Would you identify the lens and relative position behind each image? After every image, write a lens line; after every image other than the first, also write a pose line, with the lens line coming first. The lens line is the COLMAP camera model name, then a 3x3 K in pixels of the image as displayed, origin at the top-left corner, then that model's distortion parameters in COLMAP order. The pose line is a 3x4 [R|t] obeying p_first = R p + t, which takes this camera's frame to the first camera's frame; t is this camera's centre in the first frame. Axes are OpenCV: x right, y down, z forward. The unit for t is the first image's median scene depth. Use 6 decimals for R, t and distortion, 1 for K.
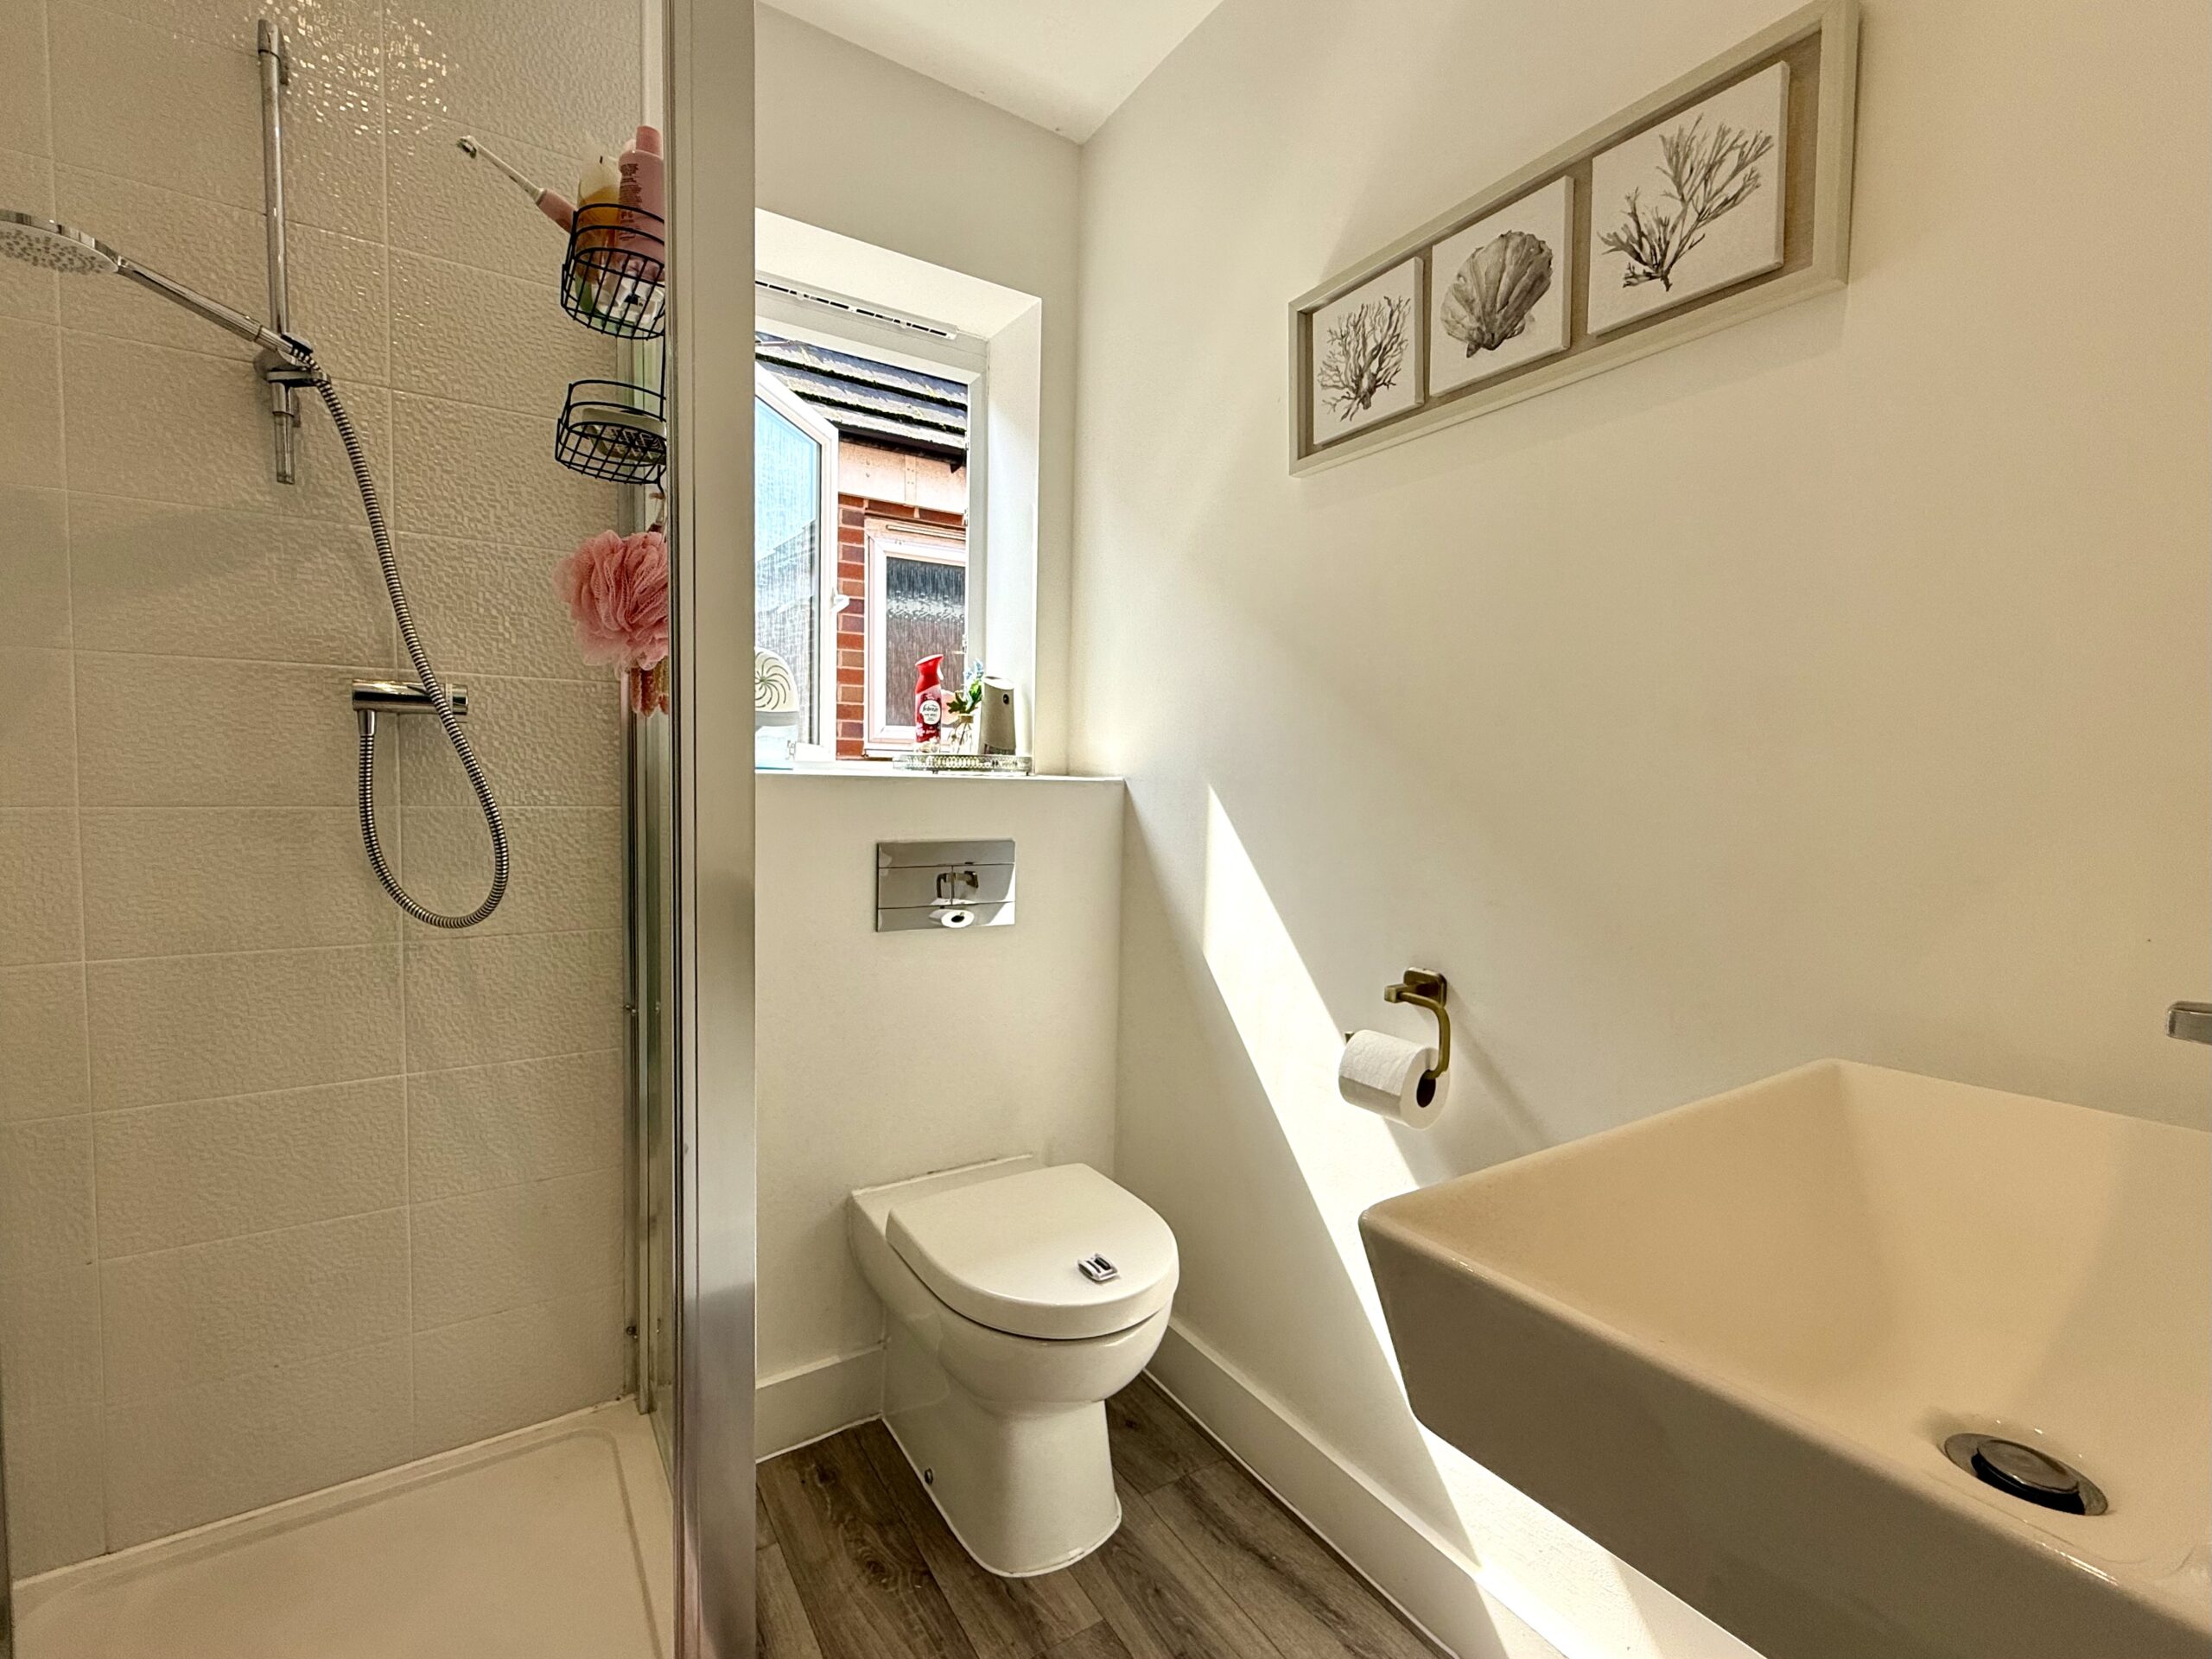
lens RADIAL K [[906.5, 0, 1098.1], [0, 906.5, 824.5], [0, 0, 1]] dist [0.000742, 0.000013]
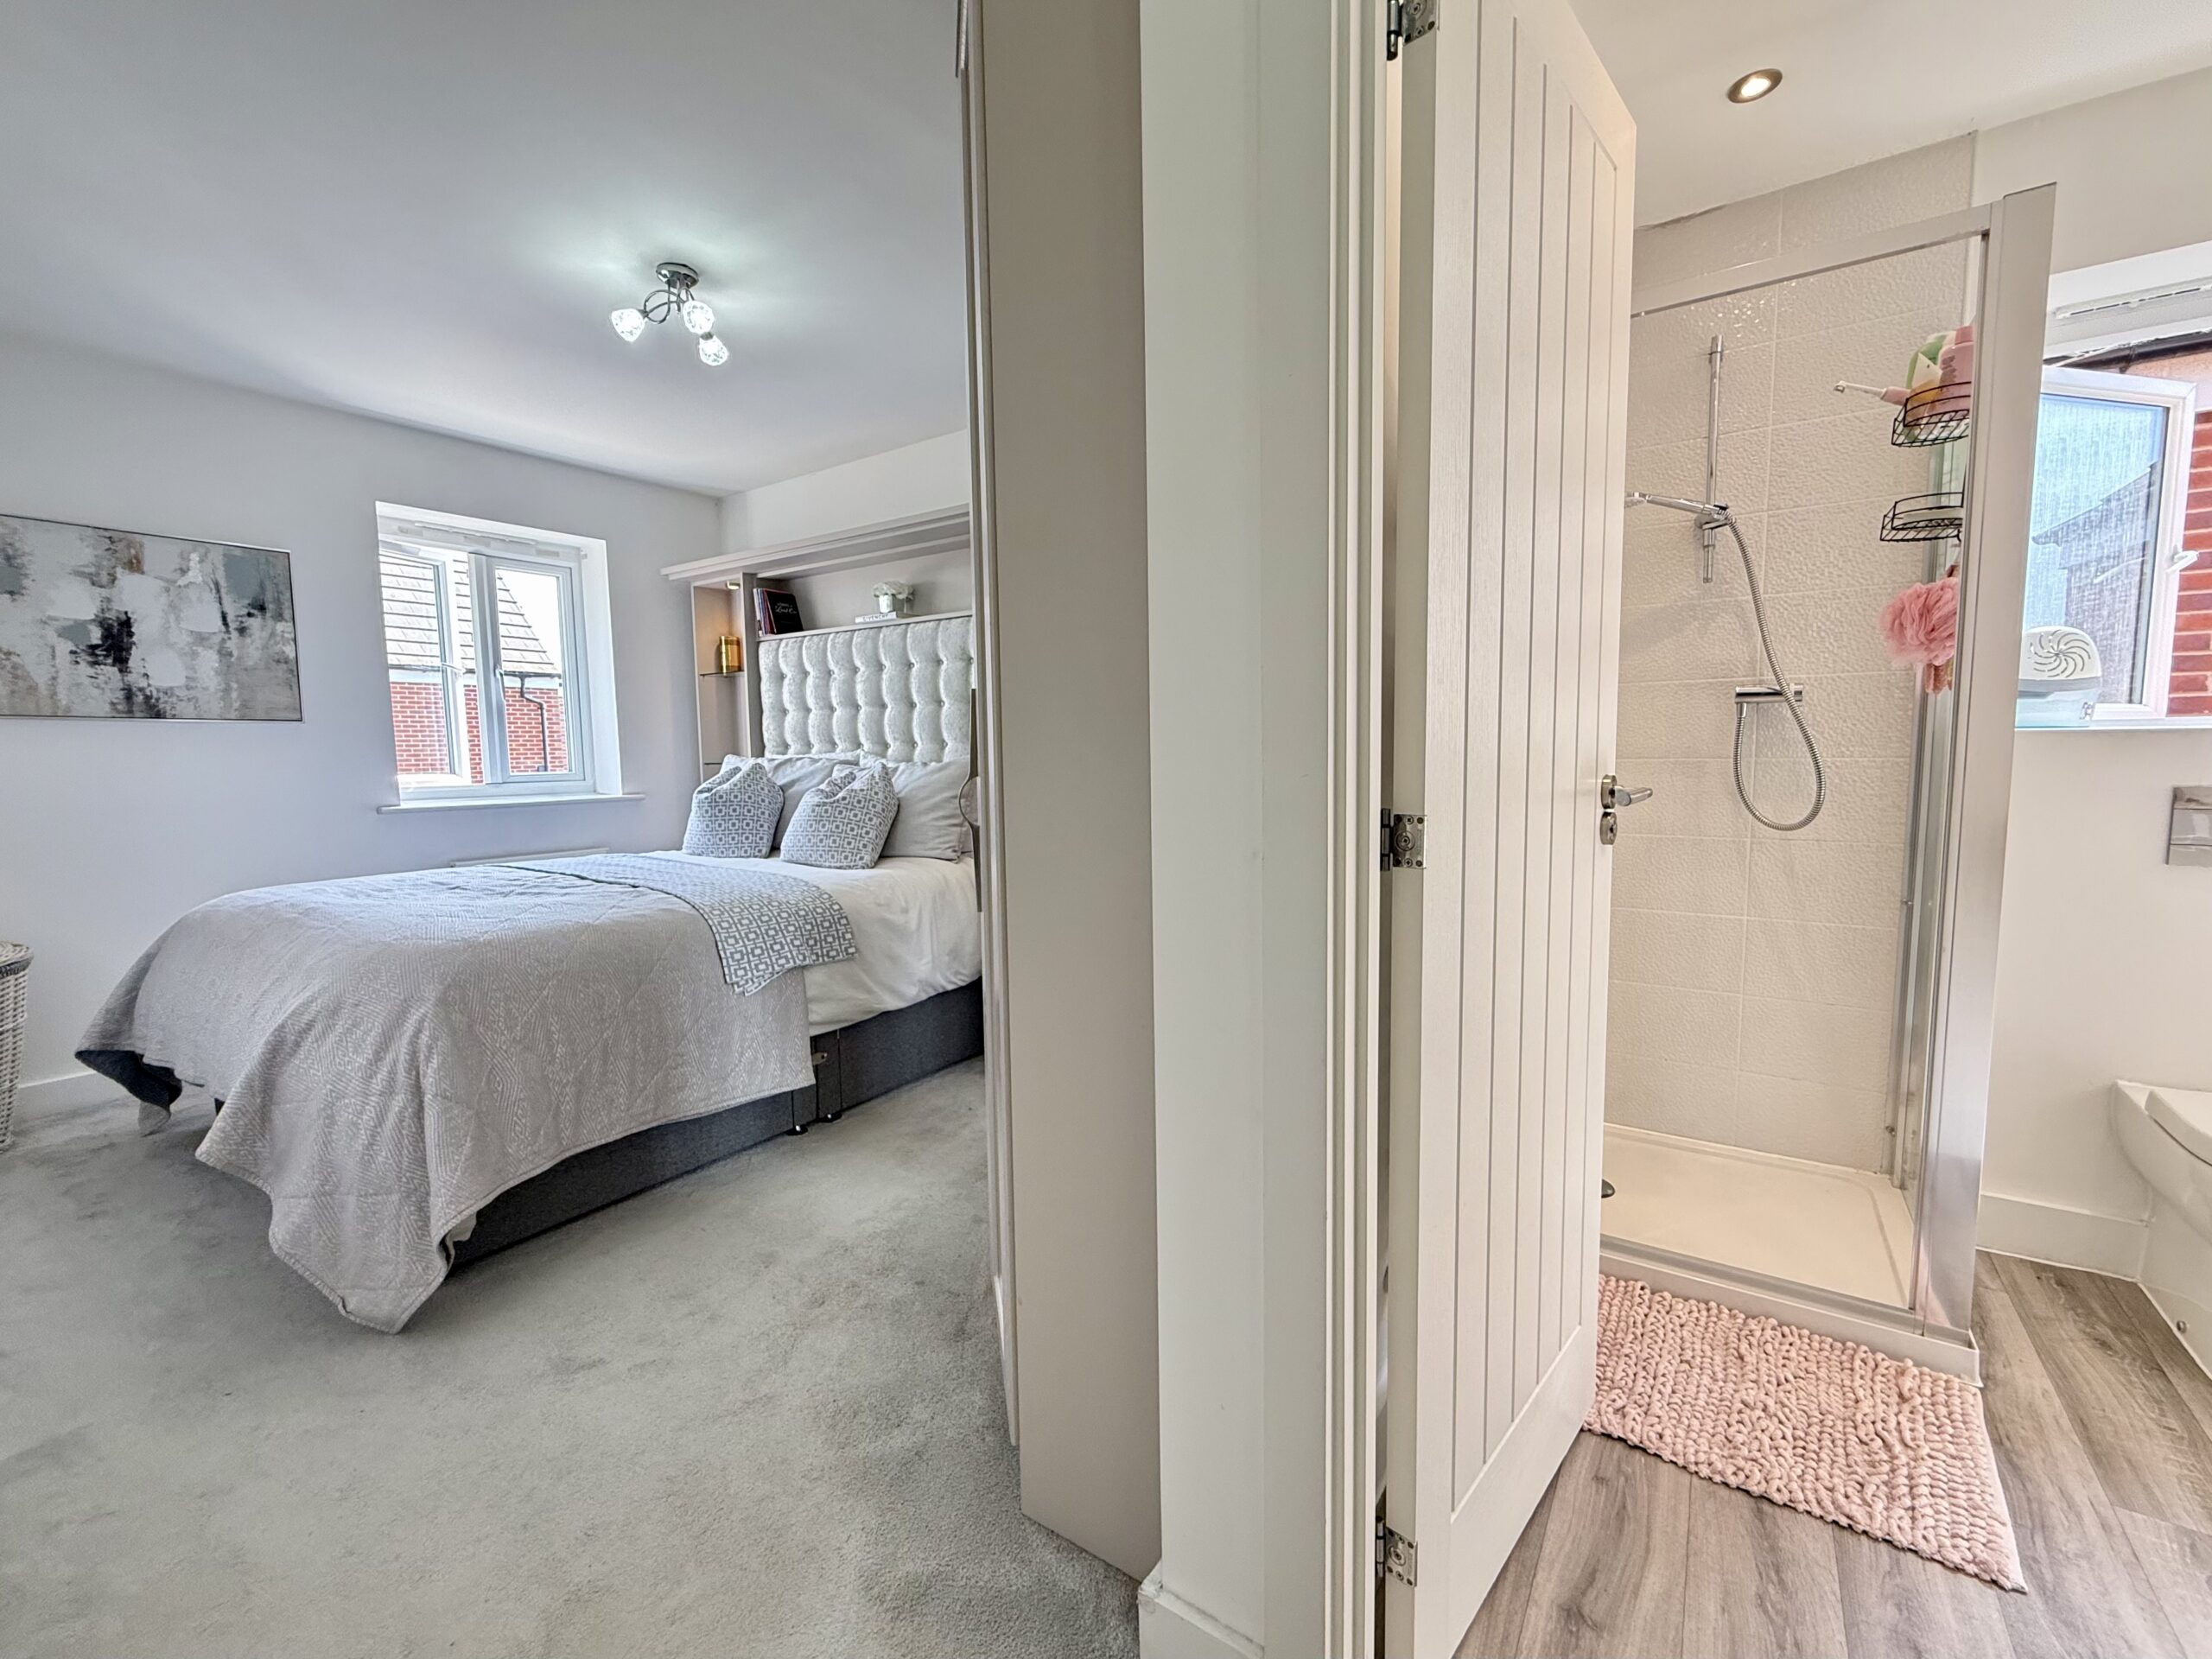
lens RADIAL K [[906.5, 0, 1098.1], [0, 906.5, 824.5], [0, 0, 1]] dist [0.000742, 0.000013]
pose [[0.357151, 0.054542, -0.932453, 0.402222], [-0.035562, 0.998364, 0.044776, 0.075605], [0.933369, 0.017168, 0.358507, -0.797500]]
